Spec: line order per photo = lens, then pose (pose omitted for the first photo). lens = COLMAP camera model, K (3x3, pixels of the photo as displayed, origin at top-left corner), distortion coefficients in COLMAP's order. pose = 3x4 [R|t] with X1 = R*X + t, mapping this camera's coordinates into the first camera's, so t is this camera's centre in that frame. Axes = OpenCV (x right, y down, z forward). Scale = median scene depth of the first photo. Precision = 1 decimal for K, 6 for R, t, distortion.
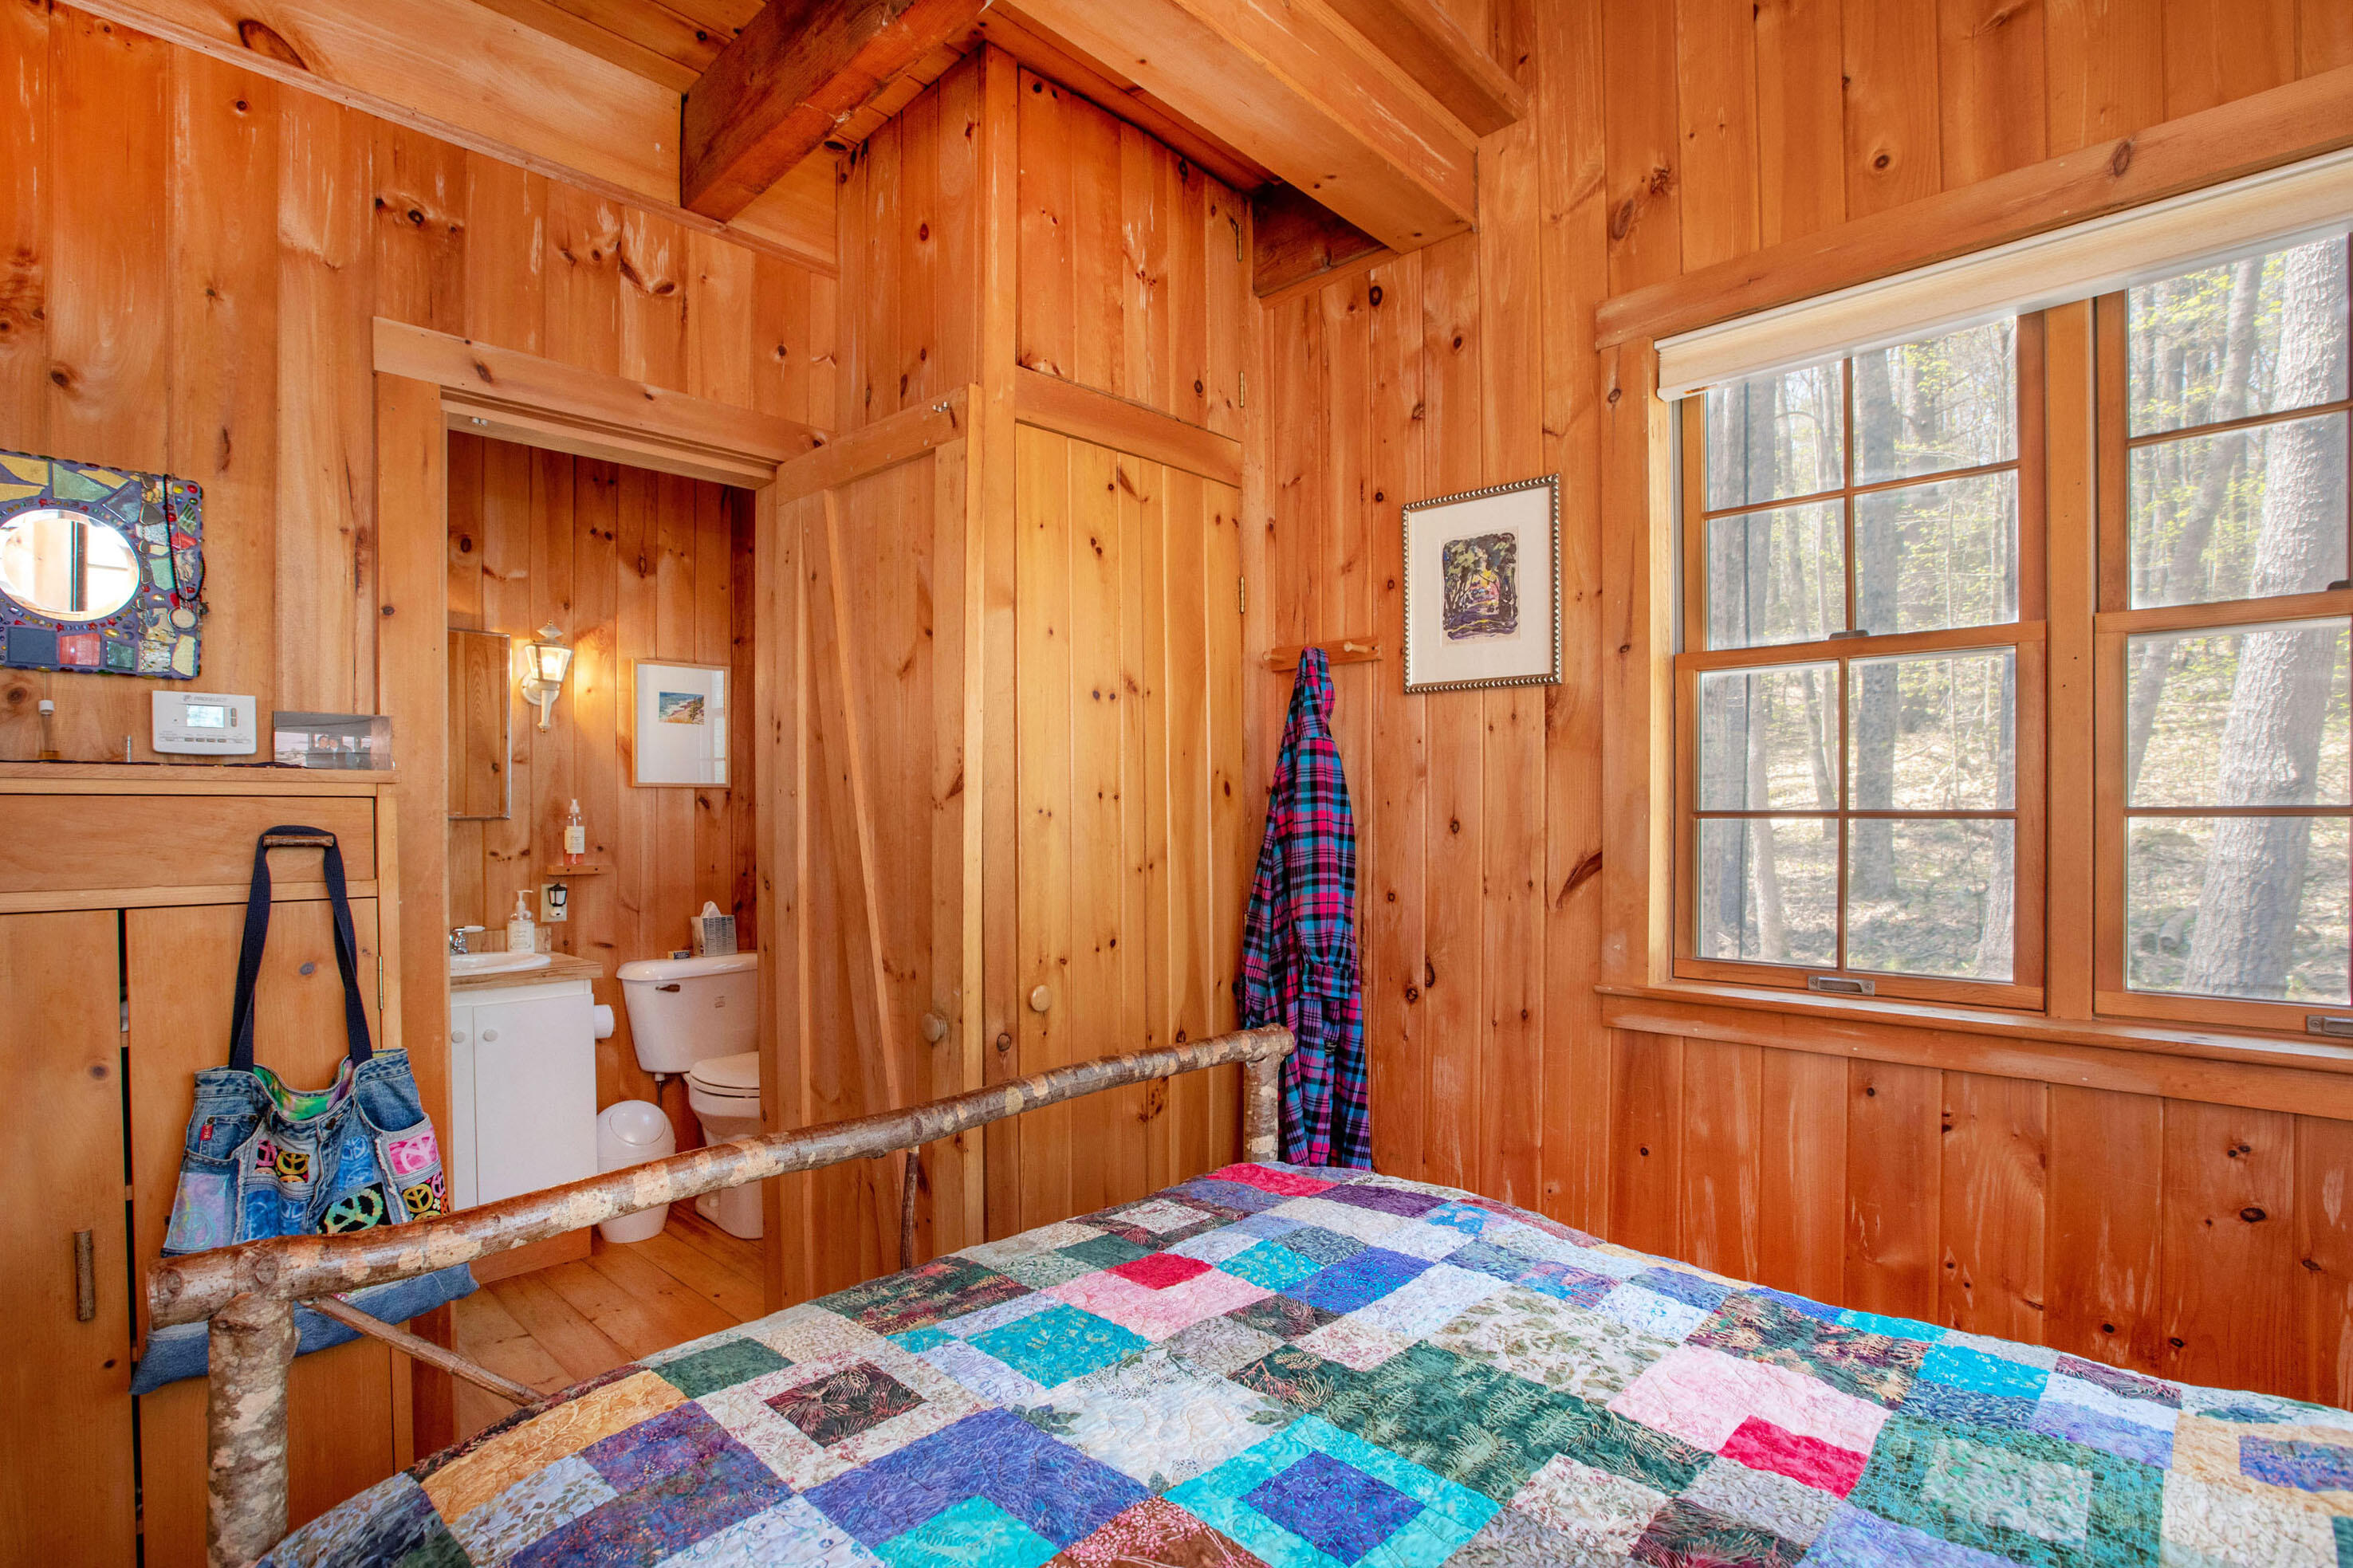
lens RADIAL K [[1114.5, 0, 1180.7], [0, 1114.5, 841.3], [0, 0, 1]] dist [-0.059012, 0.024992]
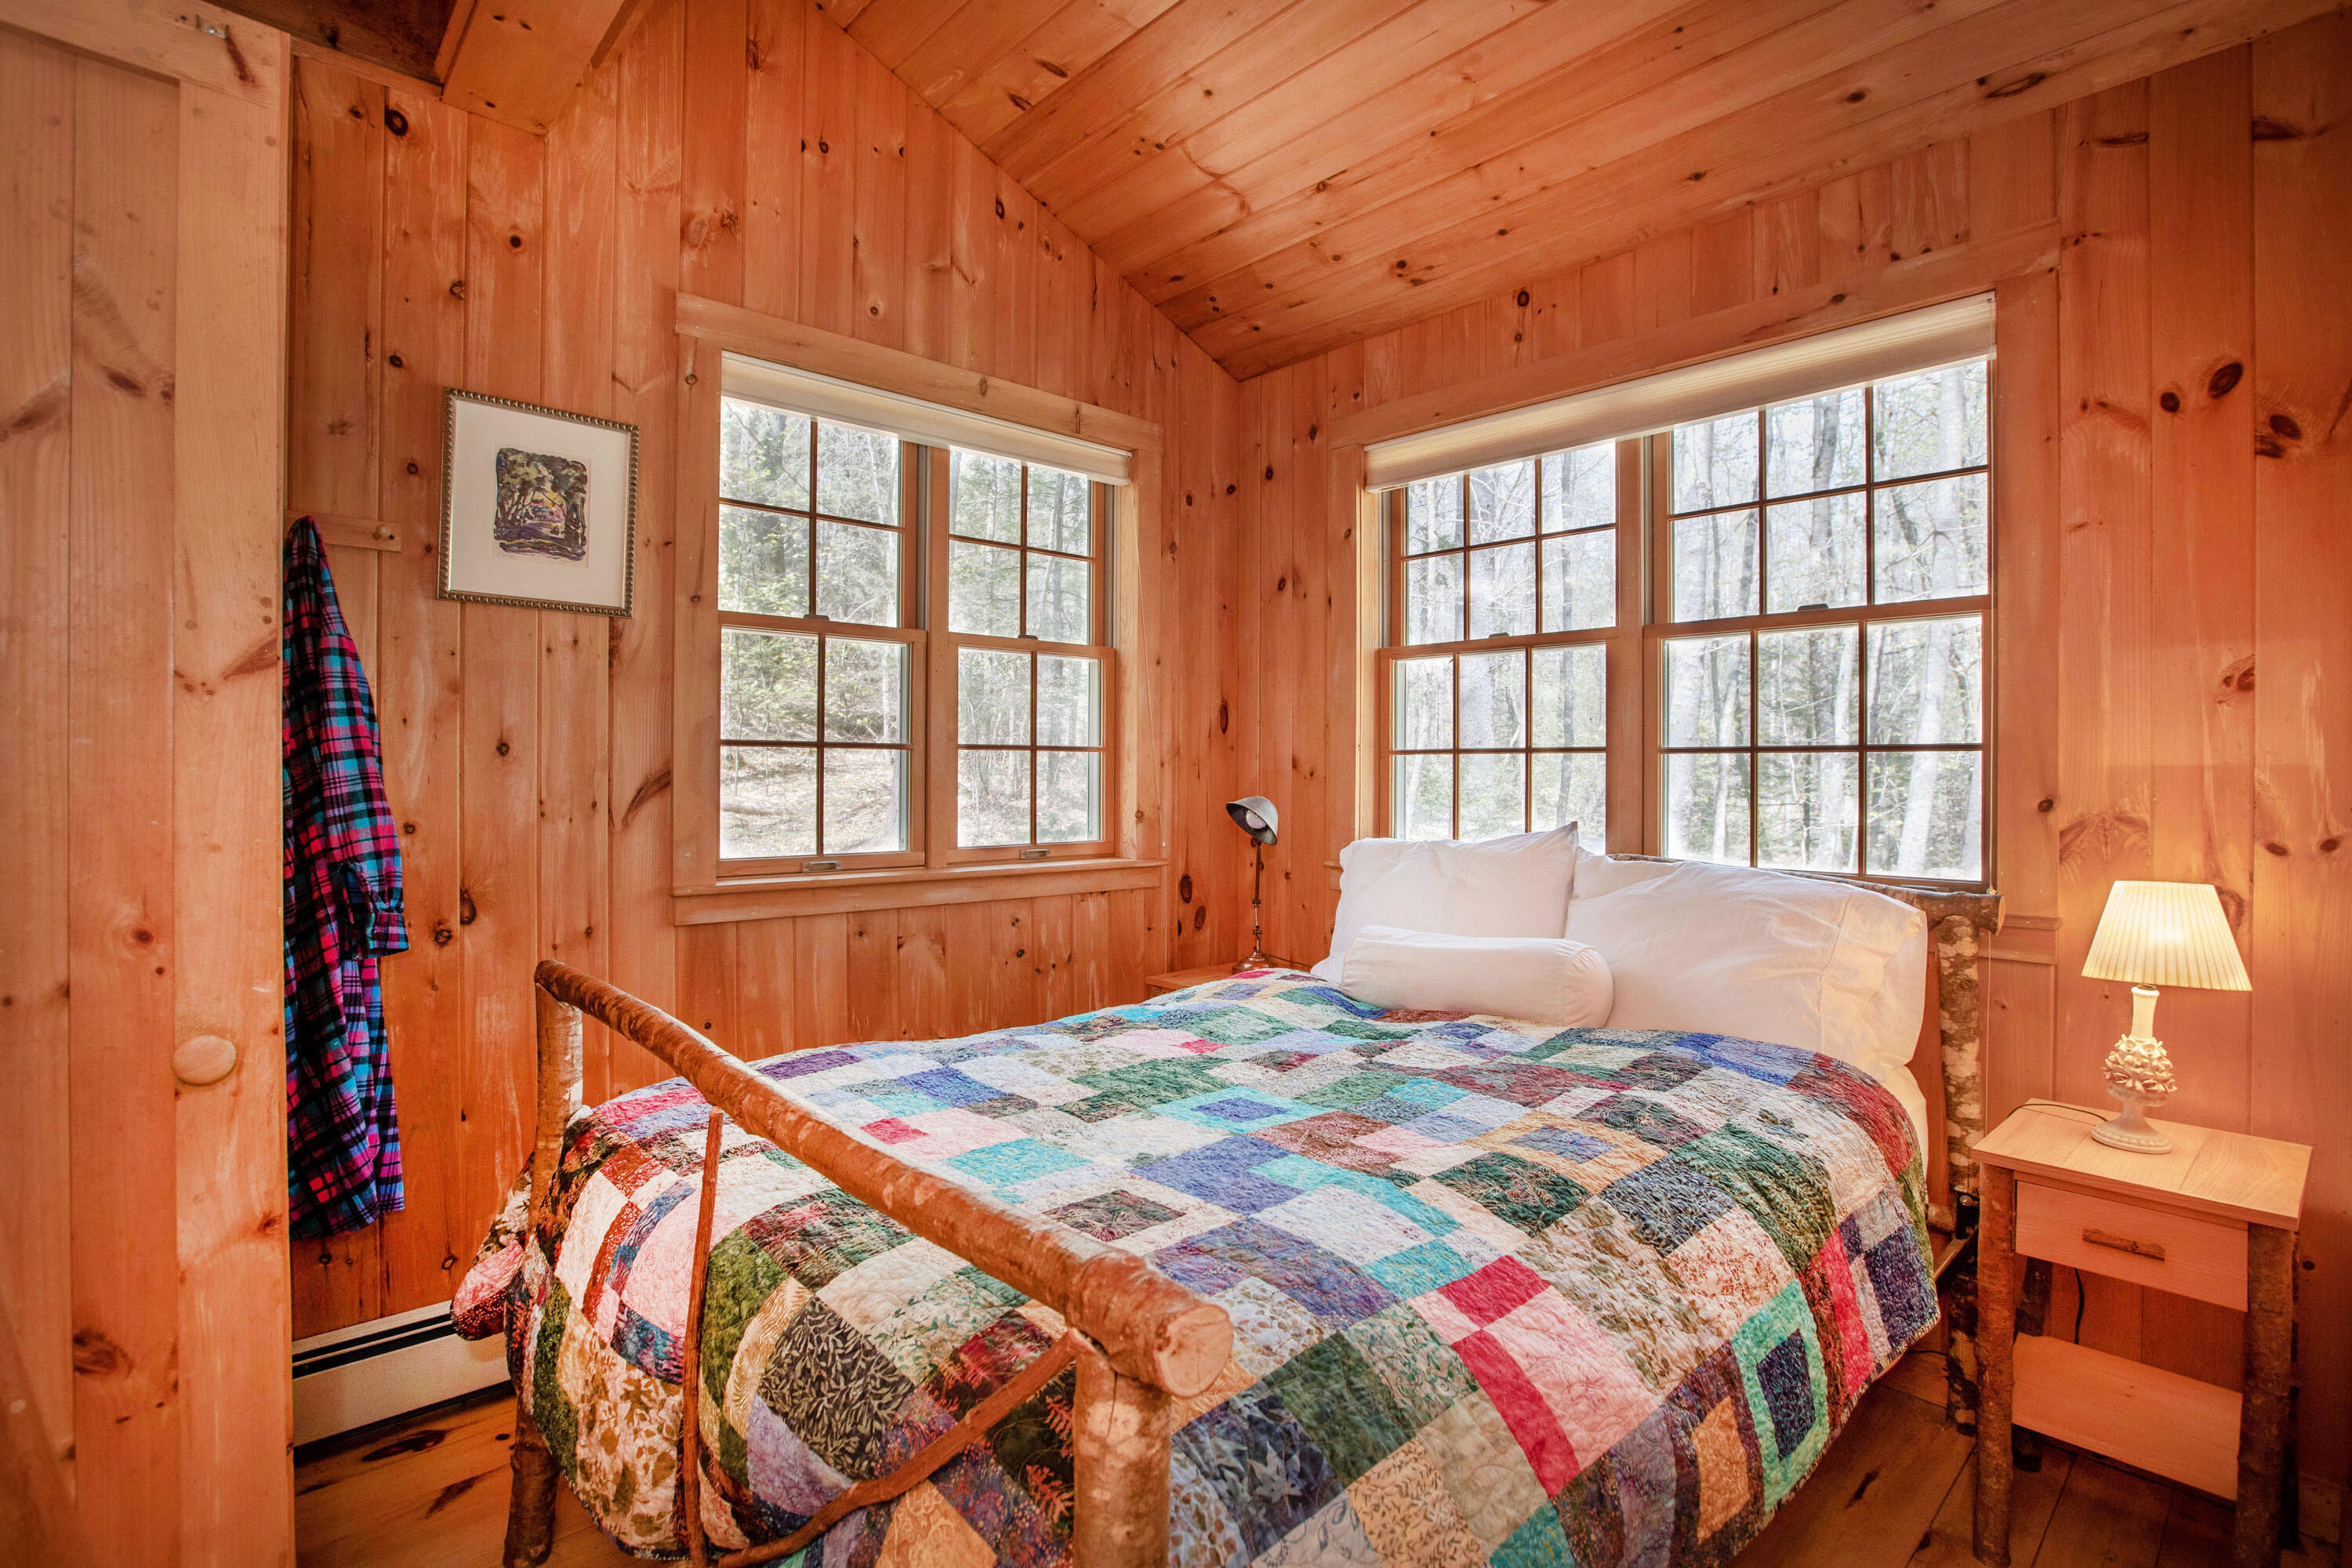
lens RADIAL K [[1071.3, 0, 1176.0], [0, 1071.3, 784.0], [0, 0, 1]] dist [-0.028586, 0.001016]
pose [[0.097771, -0.007555, 0.995180, -0.638050], [0.015797, 0.999857, 0.006038, 0.021894], [-0.995084, 0.015131, 0.097877, 0.364181]]
